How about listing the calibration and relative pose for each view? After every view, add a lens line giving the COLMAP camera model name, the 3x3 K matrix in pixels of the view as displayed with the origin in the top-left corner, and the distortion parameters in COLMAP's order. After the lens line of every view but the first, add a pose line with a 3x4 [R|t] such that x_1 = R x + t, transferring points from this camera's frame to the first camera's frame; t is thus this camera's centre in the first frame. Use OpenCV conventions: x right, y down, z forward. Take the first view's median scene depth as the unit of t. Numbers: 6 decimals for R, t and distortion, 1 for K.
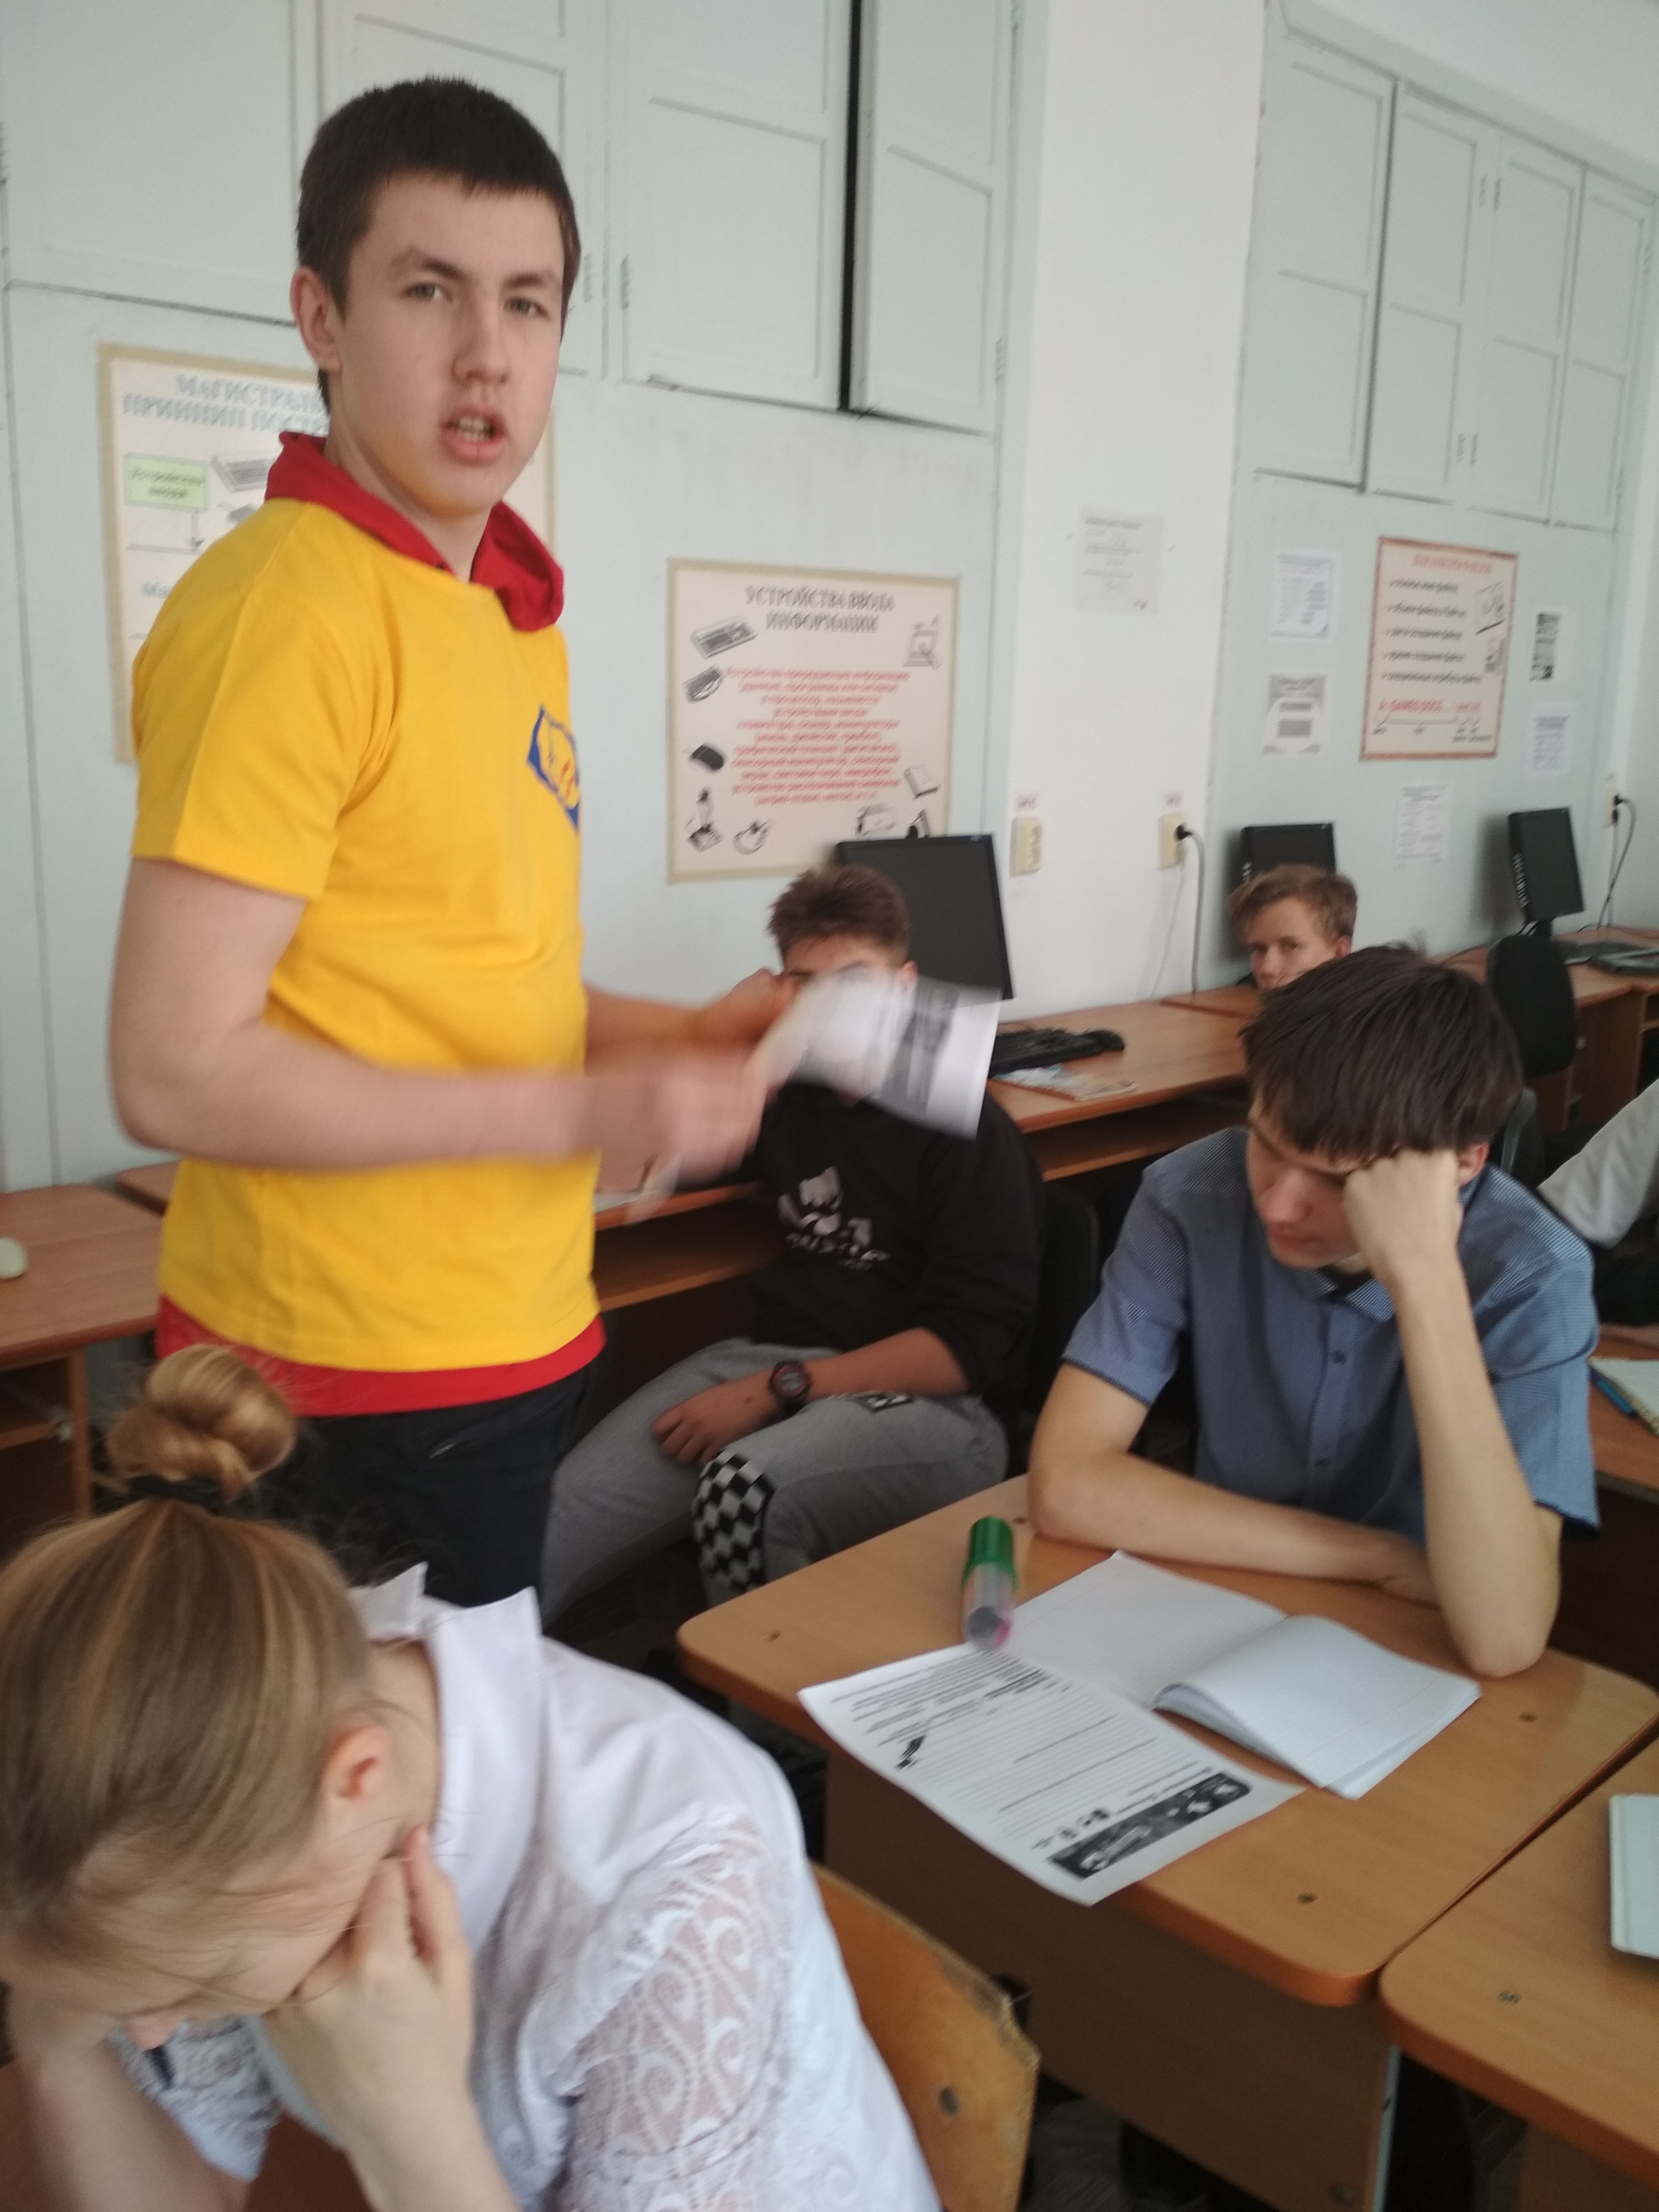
lens RADIAL K [[1974.8, 0, 814.9], [0, 1974.8, 1107.3], [0, 0, 1]] dist [0.098266, -0.209524]
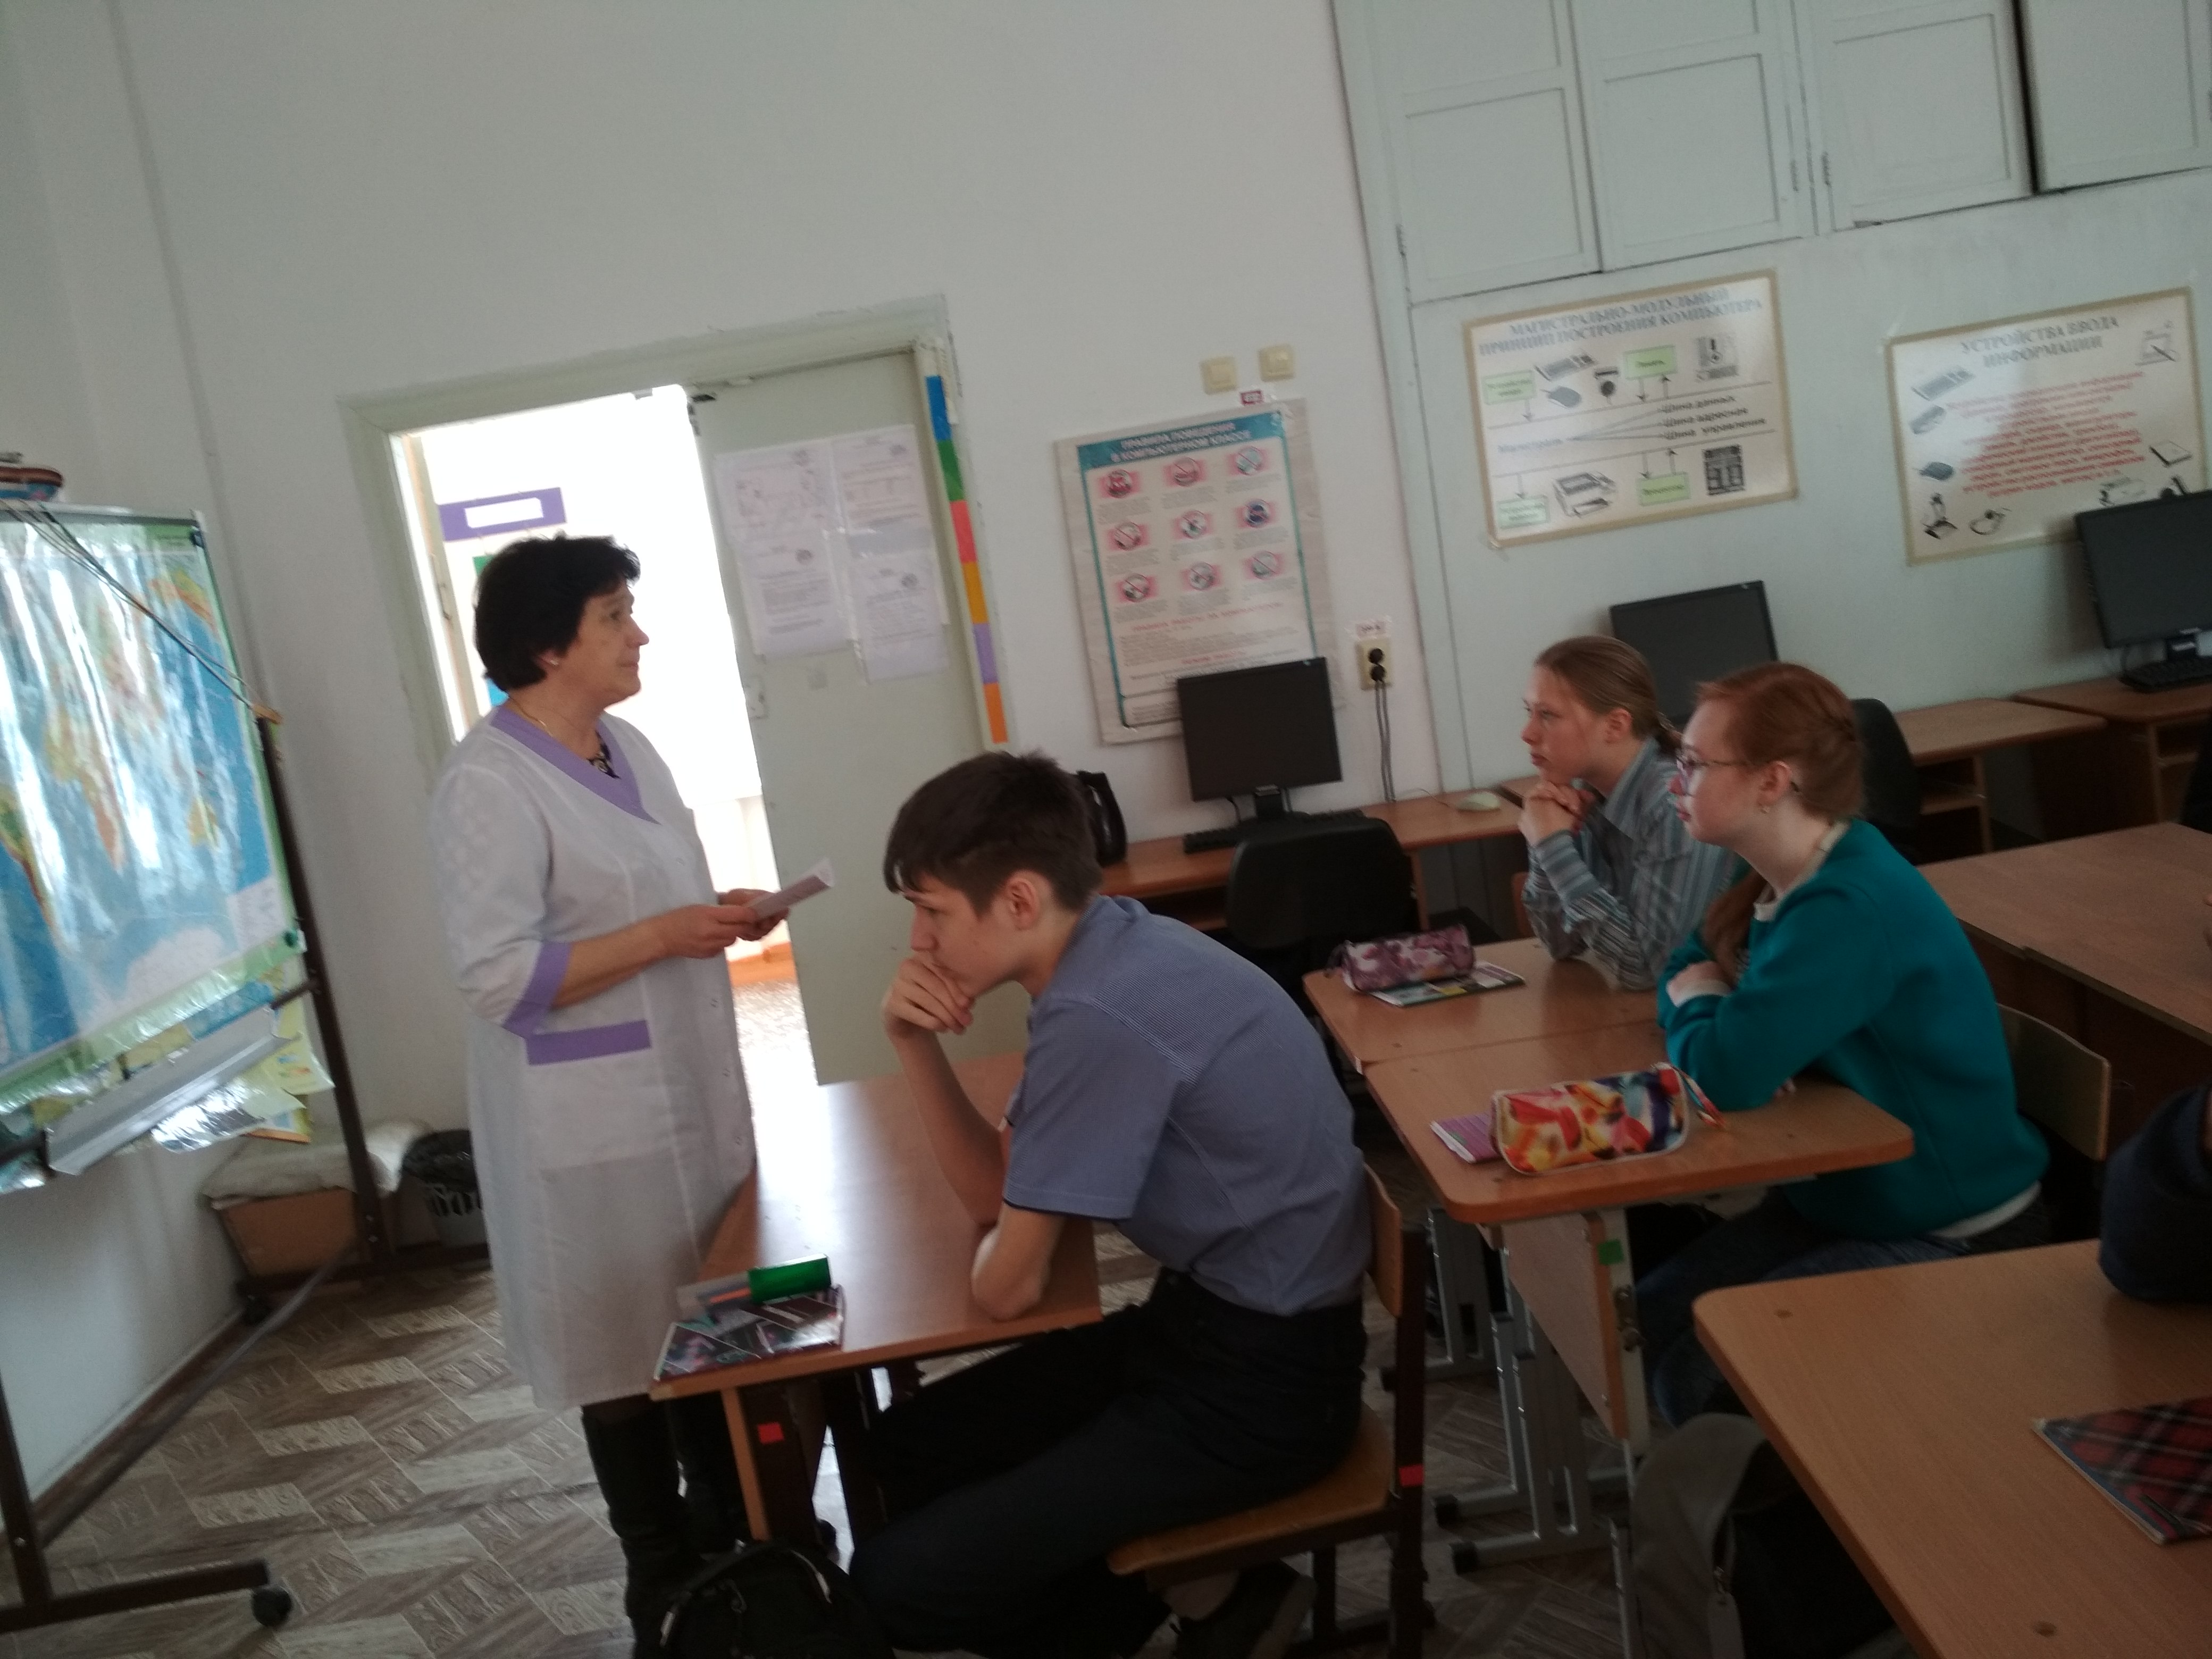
lens RADIAL K [[1974.8, 0, 1094.1], [0, 1974.8, 839.3], [0, 0, 1]] dist [0.098266, -0.209524]
pose [[0.700457, -0.039043, -0.712626, 0.482183], [0.036952, 0.999147, -0.018419, 0.077418], [0.712738, -0.013431, 0.701302, -0.368955]]
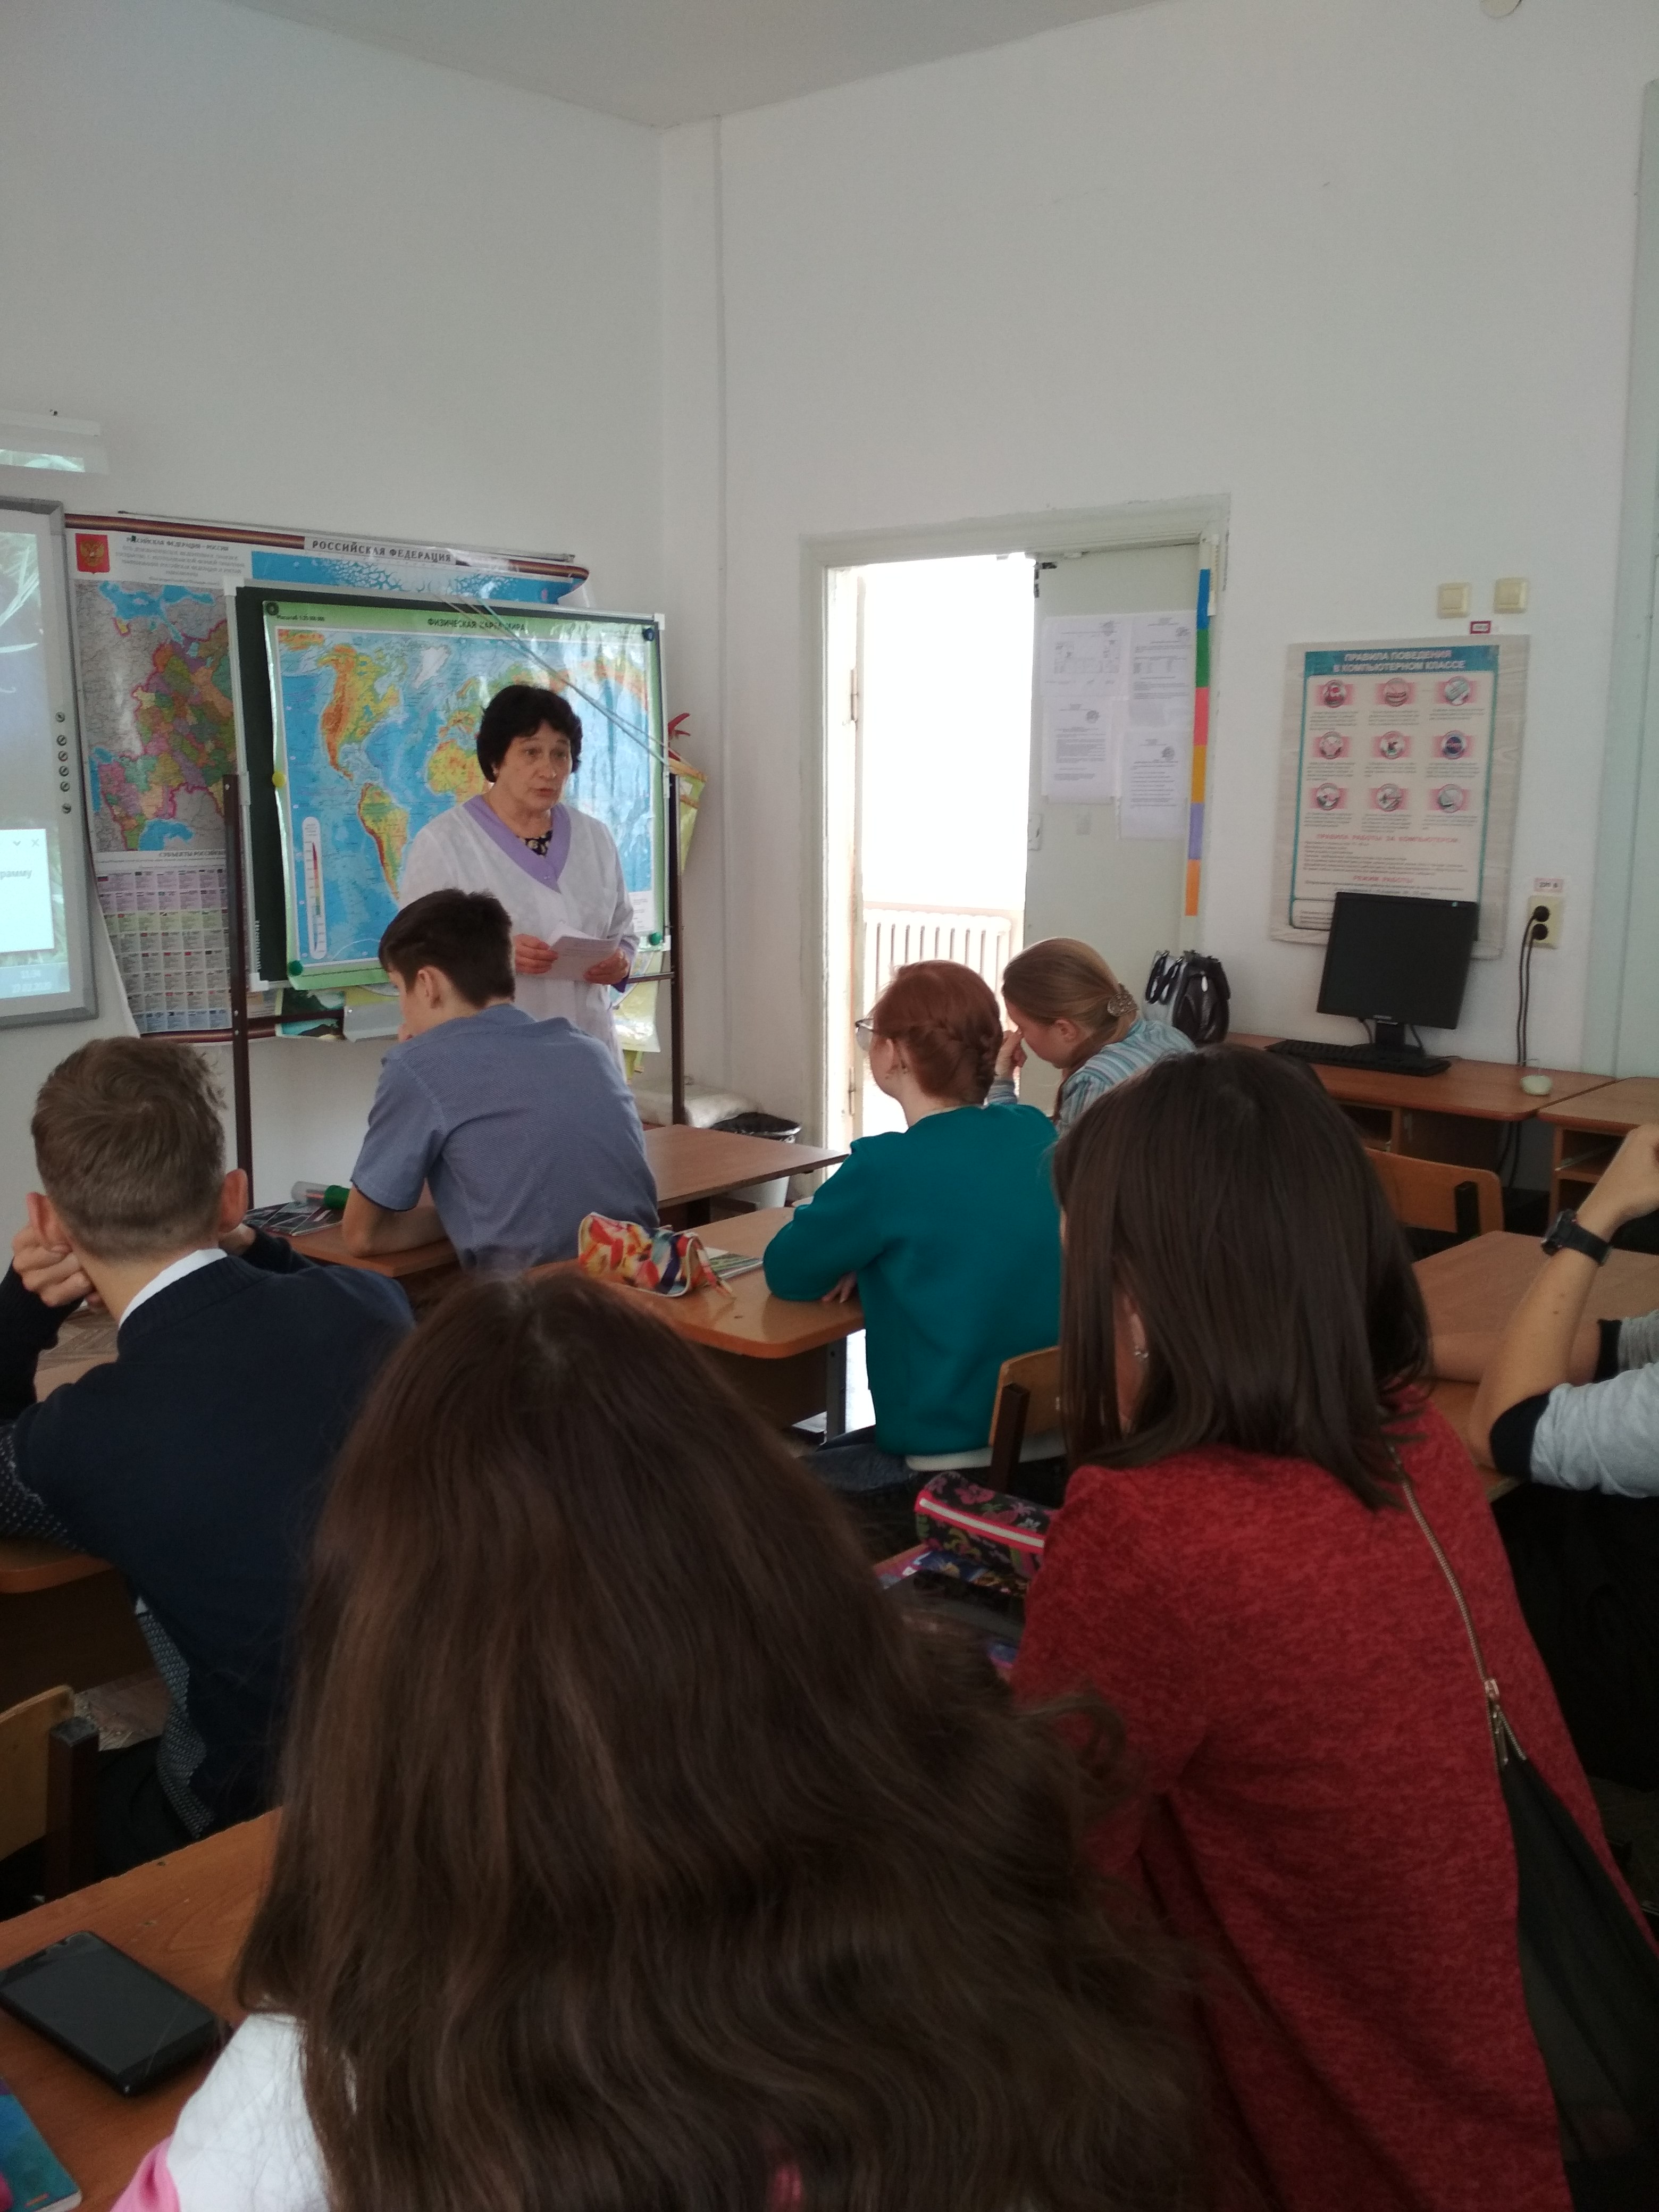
lens RADIAL K [[1974.8, 0, 850.1], [0, 1974.8, 1146.2], [0, 0, 1]] dist [0.098266, -0.209524]
pose [[0.072762, 0.173478, -0.982146, 0.927798], [-0.204915, 0.966347, 0.155507, -0.024457], [0.976072, 0.189942, 0.105861, 0.146419]]
